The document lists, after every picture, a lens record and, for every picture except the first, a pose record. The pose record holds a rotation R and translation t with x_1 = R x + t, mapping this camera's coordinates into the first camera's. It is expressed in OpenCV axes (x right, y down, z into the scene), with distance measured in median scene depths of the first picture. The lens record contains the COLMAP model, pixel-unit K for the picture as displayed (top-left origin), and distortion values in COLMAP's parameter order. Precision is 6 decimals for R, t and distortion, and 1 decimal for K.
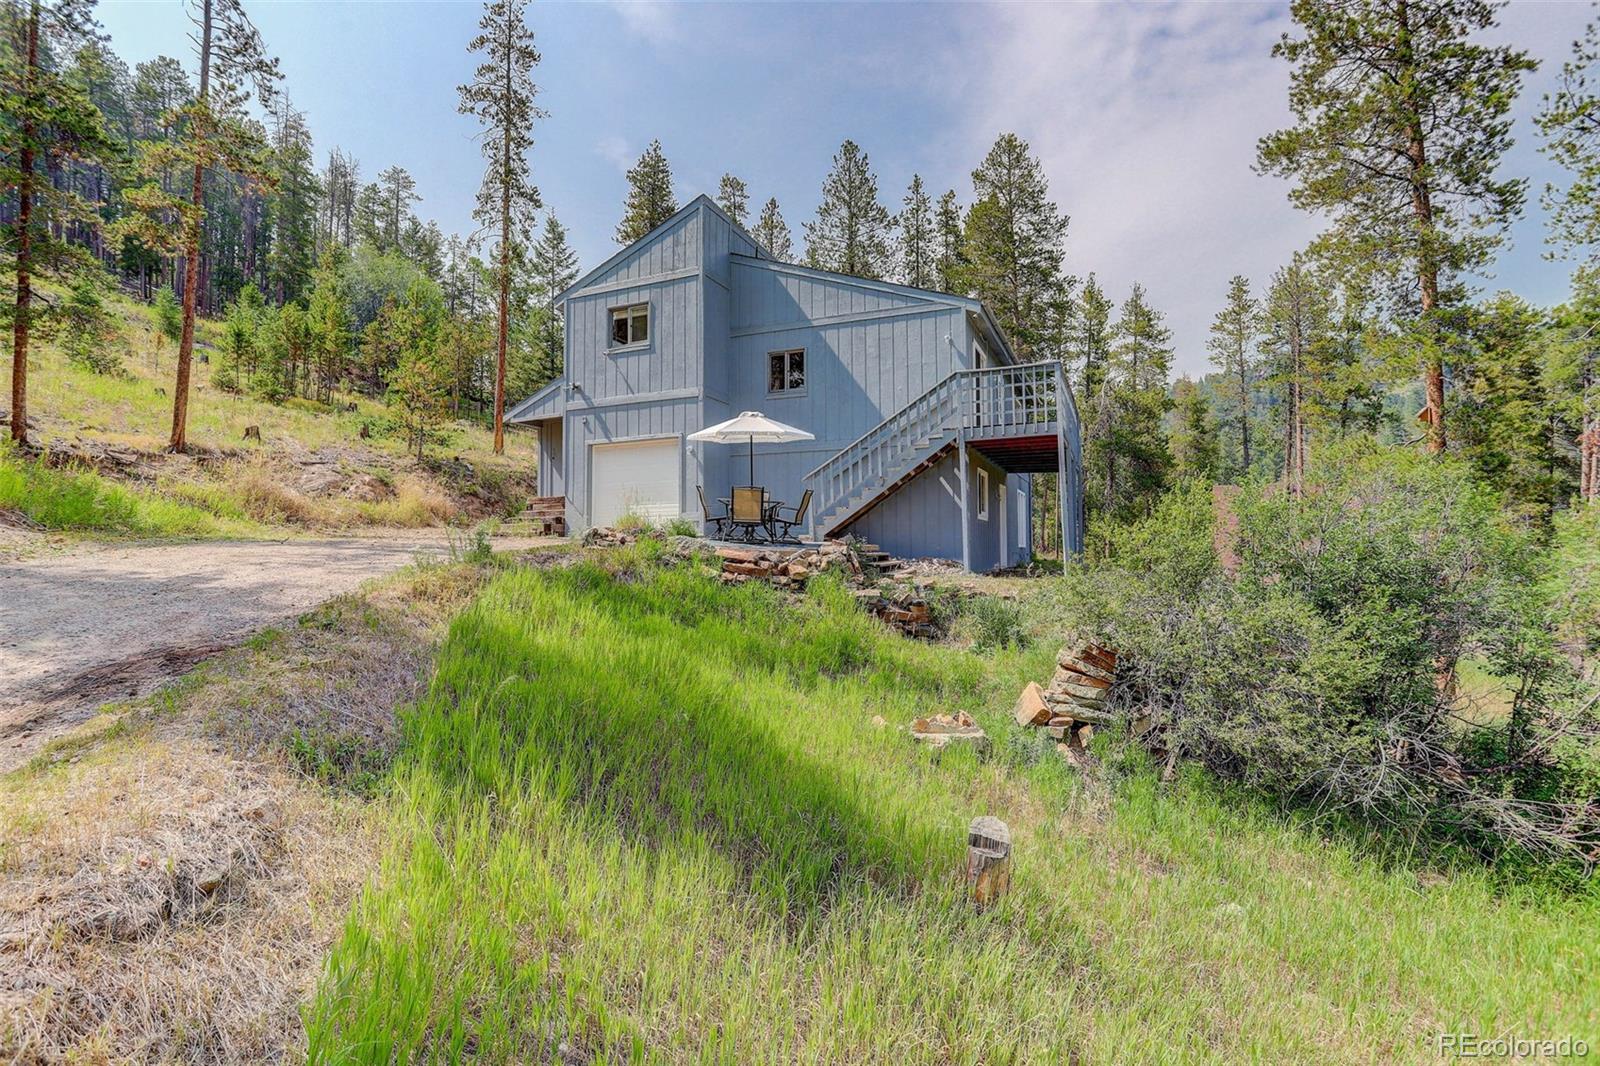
lens RADIAL K [[776.6, 0, 780.0], [0, 776.6, 535.2], [0, 0, 1]] dist [-0.071472, 0.030273]
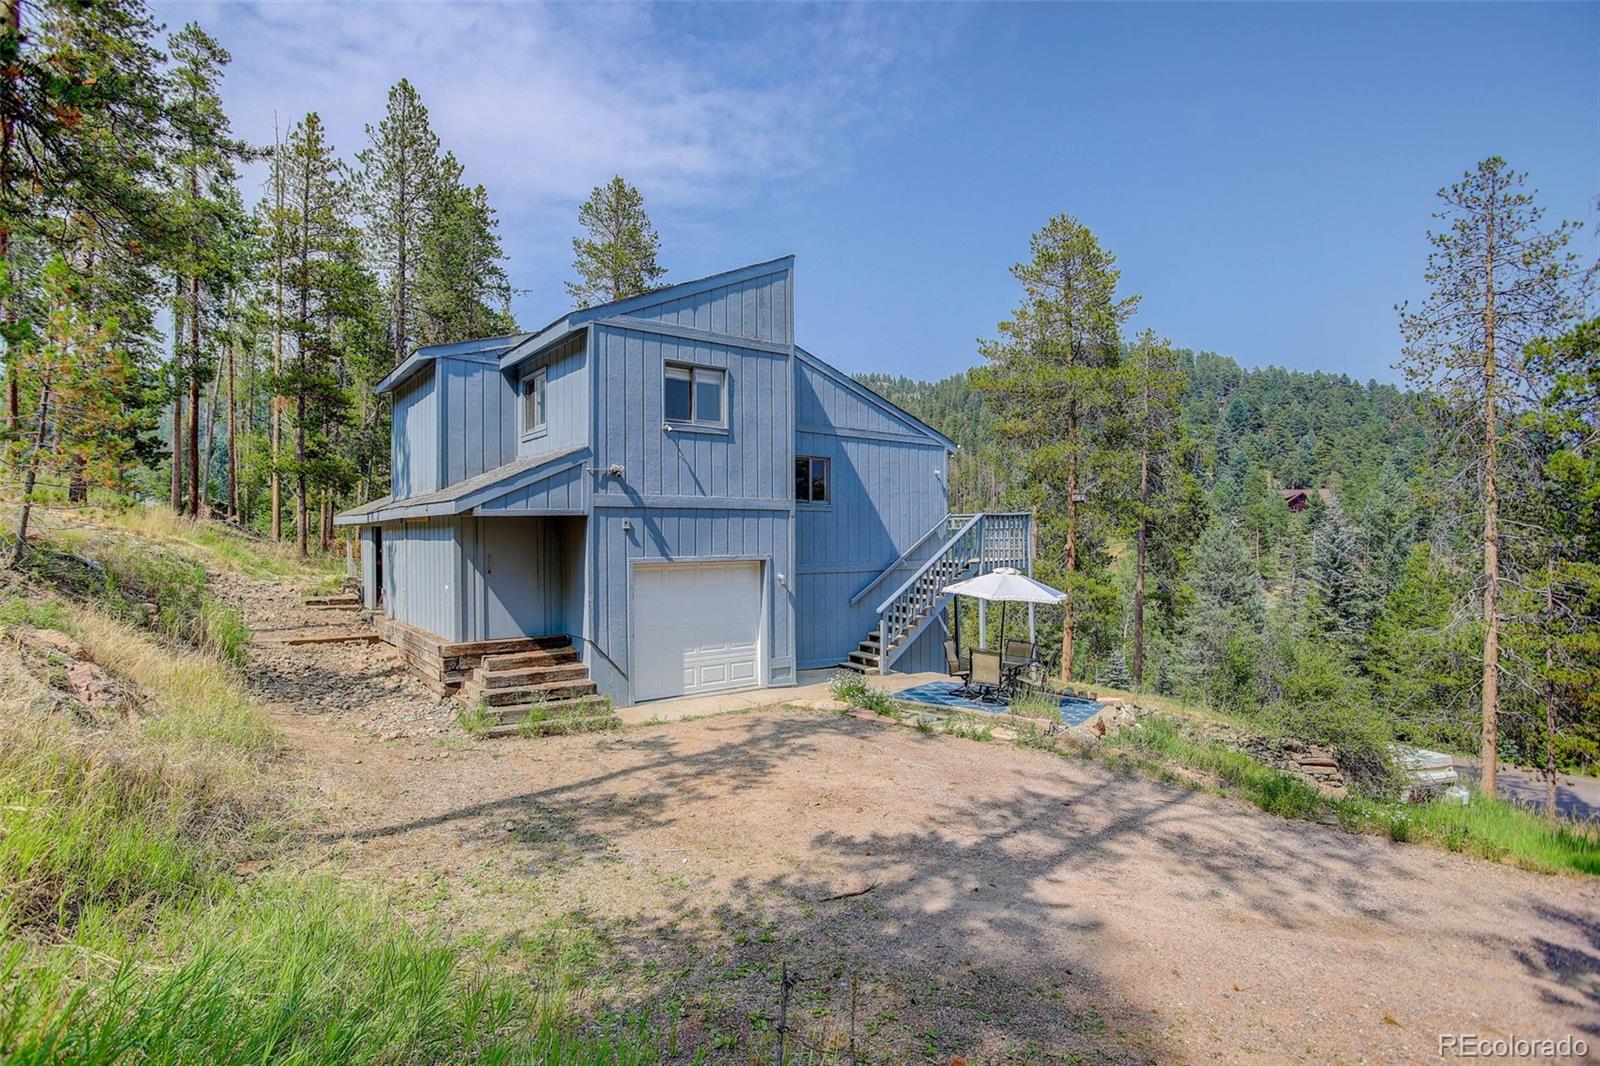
lens RADIAL K [[776.6, 0, 780.0], [0, 776.6, 535.2], [0, 0, 1]] dist [-0.071472, 0.030273]
pose [[0.474050, 0.002517, 0.880494, -0.773079], [-0.023029, 0.999689, 0.009541, -0.153068], [-0.880197, -0.024799, 0.473961, 0.598464]]
